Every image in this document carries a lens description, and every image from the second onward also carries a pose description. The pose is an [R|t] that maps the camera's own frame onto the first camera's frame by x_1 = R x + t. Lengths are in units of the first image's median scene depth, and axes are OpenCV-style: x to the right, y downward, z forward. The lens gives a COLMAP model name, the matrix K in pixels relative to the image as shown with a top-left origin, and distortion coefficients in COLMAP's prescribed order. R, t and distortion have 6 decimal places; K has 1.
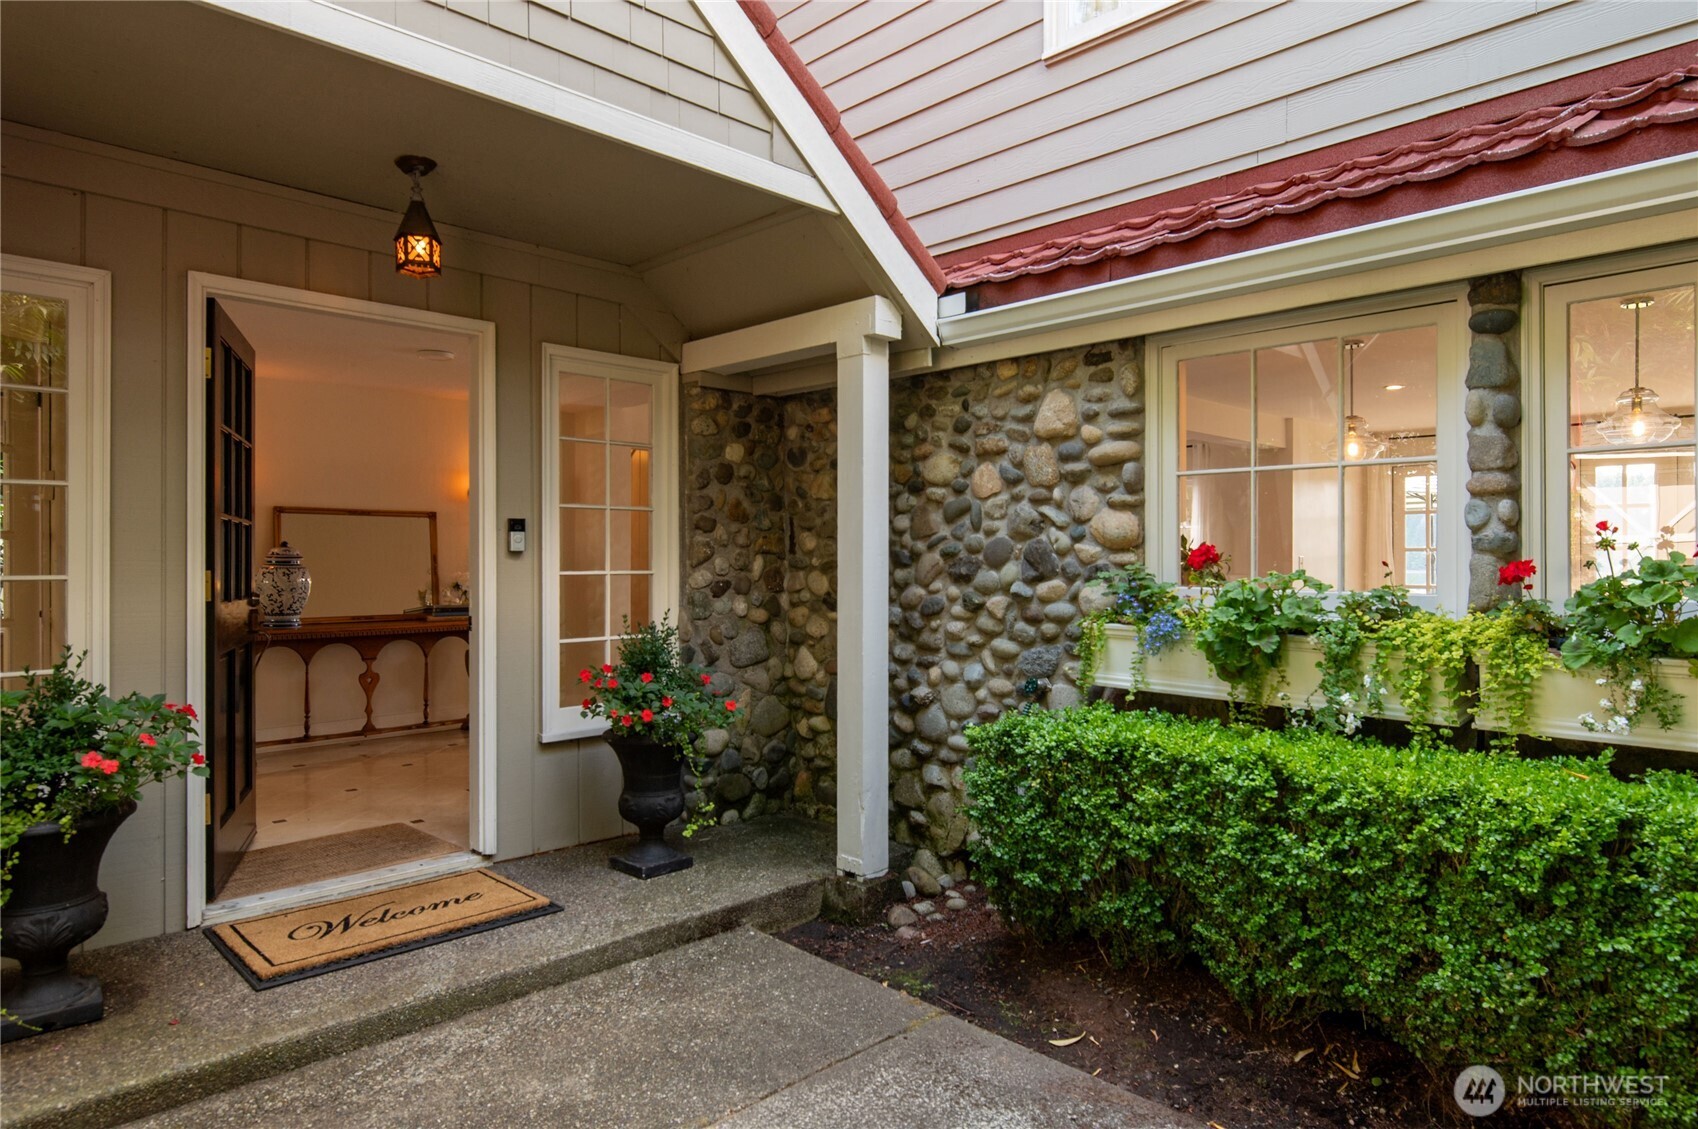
lens RADIAL K [[992.8, 0, 847.7], [0, 992.8, 573.0], [0, 0, 1]] dist [-0.006409, 0.000098]
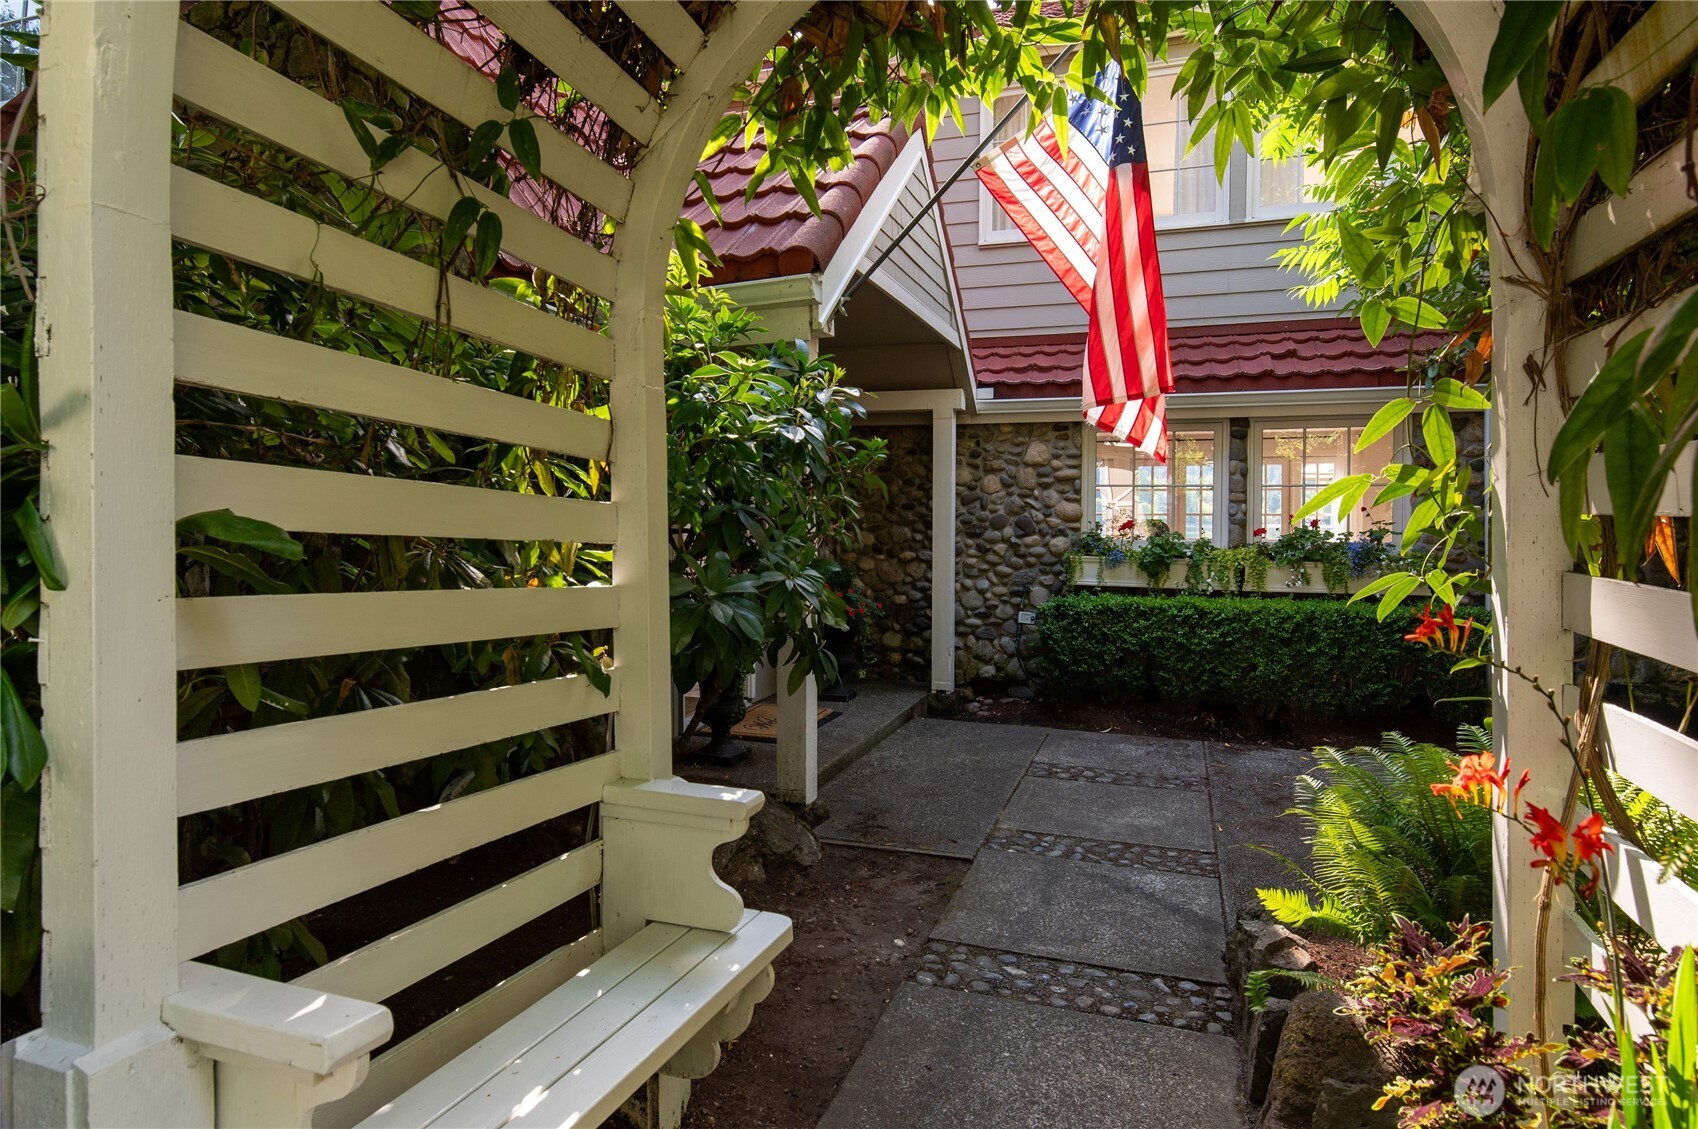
lens RADIAL K [[936.9, 0, 850.1], [0, 936.9, 546.3], [0, 0, 1]] dist [0.001390, 0.000058]
pose [[0.896766, -0.009434, 0.442404, -0.972126], [0.000495, 0.999793, 0.020318, -0.010529], [-0.442504, -0.018002, 0.896586, -0.538977]]
